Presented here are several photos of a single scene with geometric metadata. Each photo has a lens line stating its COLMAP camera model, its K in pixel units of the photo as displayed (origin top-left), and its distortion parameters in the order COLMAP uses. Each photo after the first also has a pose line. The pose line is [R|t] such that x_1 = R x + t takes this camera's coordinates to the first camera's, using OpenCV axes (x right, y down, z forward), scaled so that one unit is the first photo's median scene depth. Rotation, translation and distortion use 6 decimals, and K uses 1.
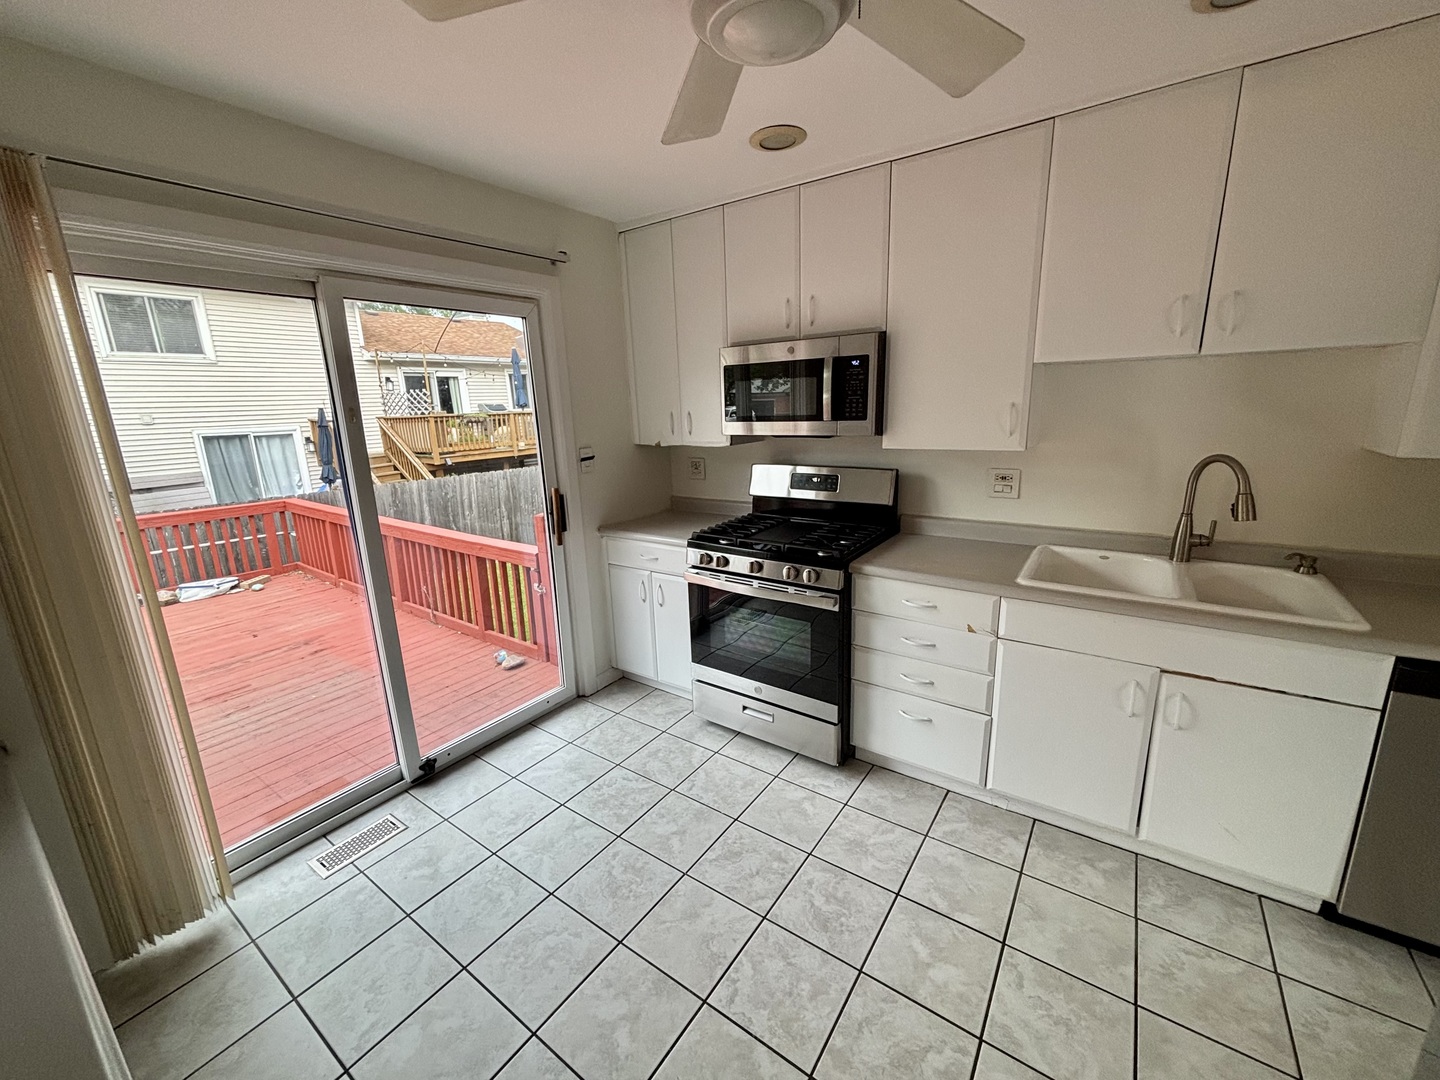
lens RADIAL K [[575.5, 0, 724.9], [0, 575.5, 540.7], [0, 0, 1]] dist [-0.011866, -0.000452]
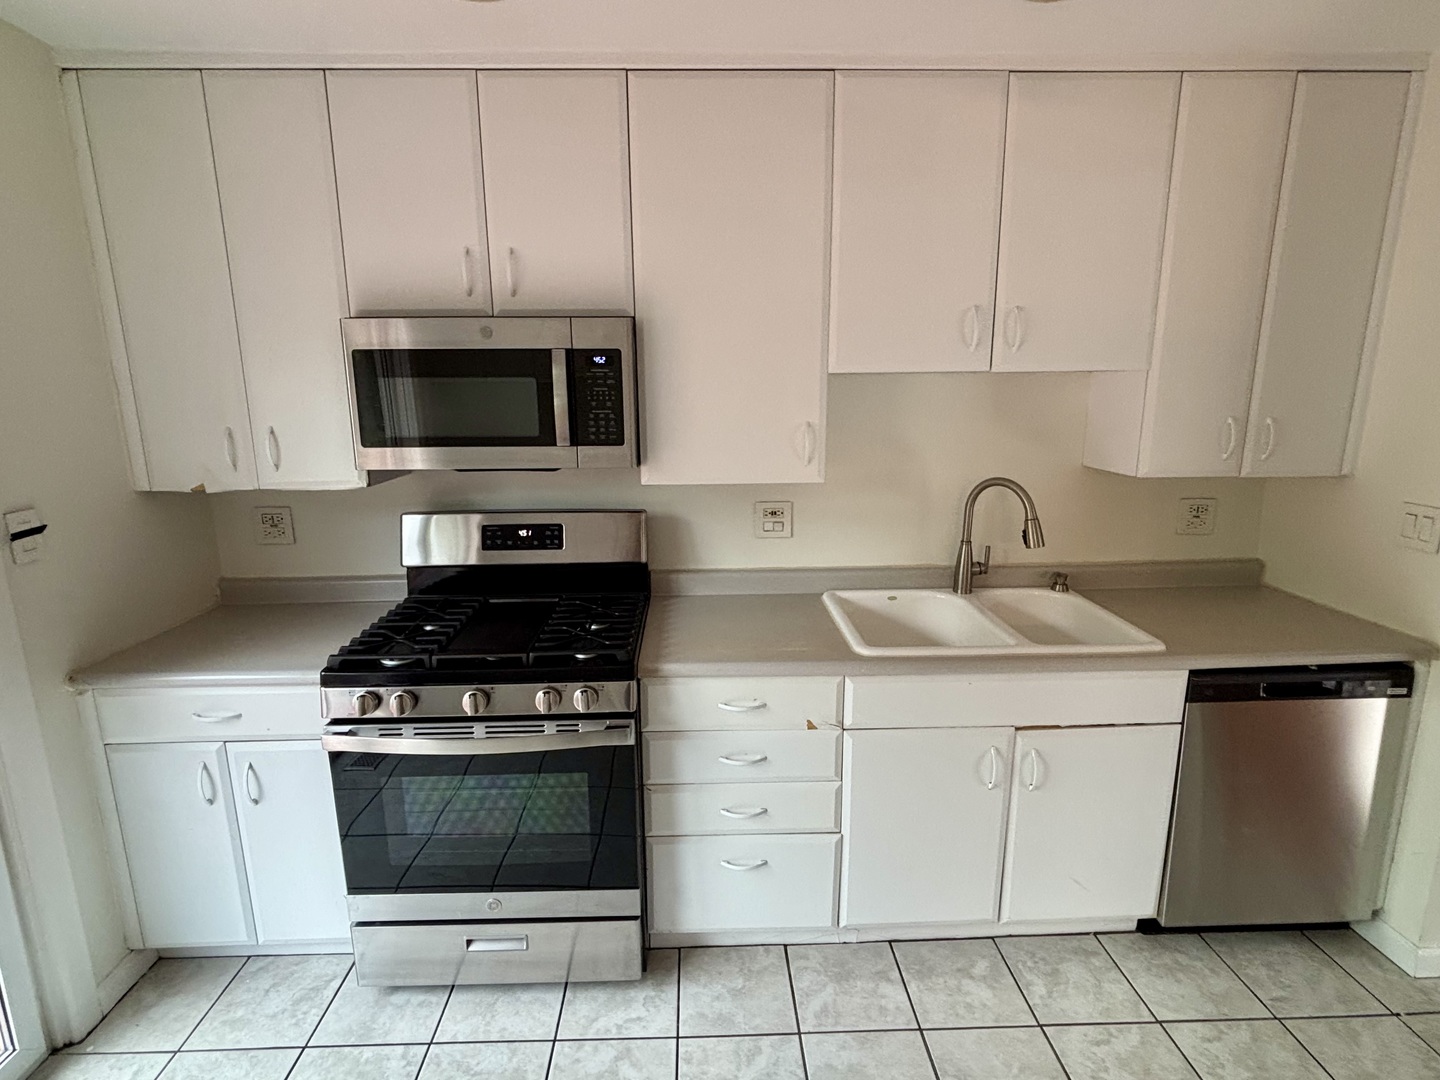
lens RADIAL K [[738.5, 0, 720.8], [0, 738.5, 531.8], [0, 0, 1]] dist [-0.003034, -0.001448]
pose [[0.797201, -0.094921, 0.596205, -0.189509], [0.120051, 0.992765, -0.002466, -0.097054], [-0.591657, 0.073541, 0.802828, 0.257385]]
